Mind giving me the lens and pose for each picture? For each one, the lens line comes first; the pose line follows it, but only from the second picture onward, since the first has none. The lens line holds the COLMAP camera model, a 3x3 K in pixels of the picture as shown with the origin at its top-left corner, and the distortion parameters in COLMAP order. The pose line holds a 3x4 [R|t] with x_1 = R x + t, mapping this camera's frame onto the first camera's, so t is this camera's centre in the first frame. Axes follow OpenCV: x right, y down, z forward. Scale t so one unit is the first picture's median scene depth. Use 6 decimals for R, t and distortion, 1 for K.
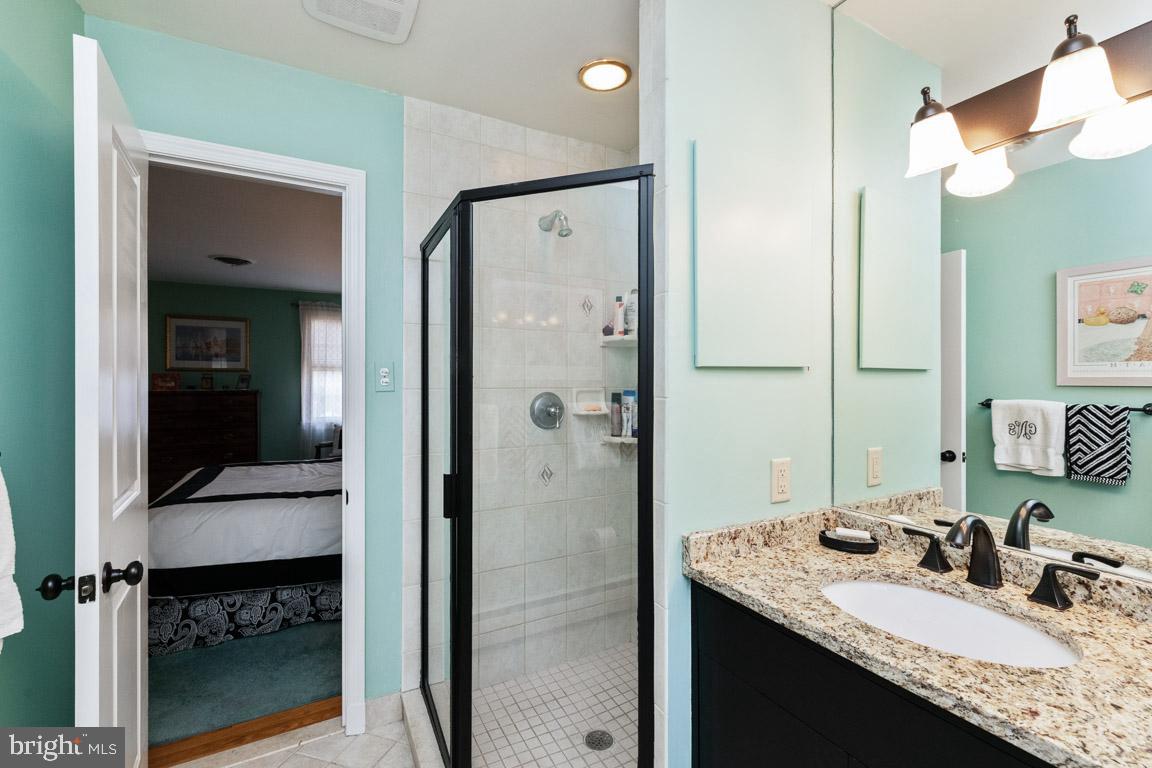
lens RADIAL K [[497.3, 0, 574.8], [0, 497.3, 384.1], [0, 0, 1]] dist [-0.001978, -0.000700]
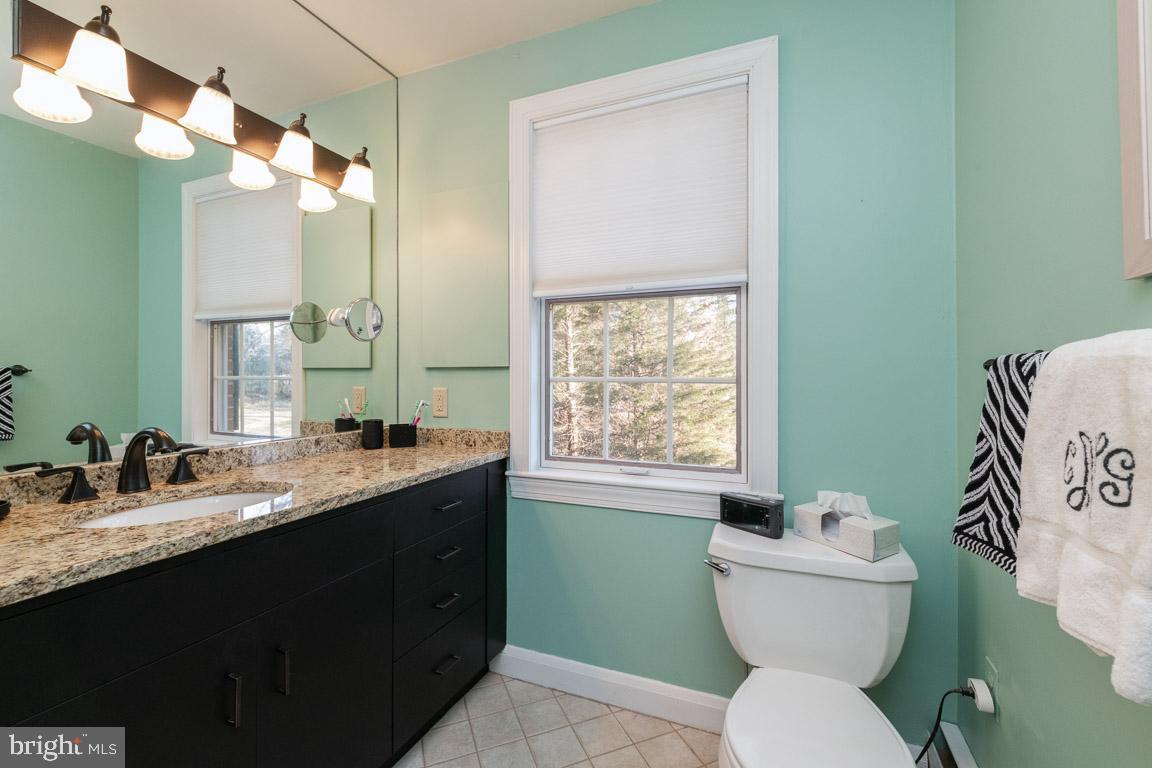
lens RADIAL K [[497.3, 0, 575.3], [0, 497.3, 377.8], [0, 0, 1]] dist [-0.001978, -0.000700]
pose [[-0.645057, -0.005681, 0.764113, -0.840142], [-0.004383, 0.999983, 0.003735, 0.181319], [-0.764122, -0.000939, -0.645071, 1.205530]]
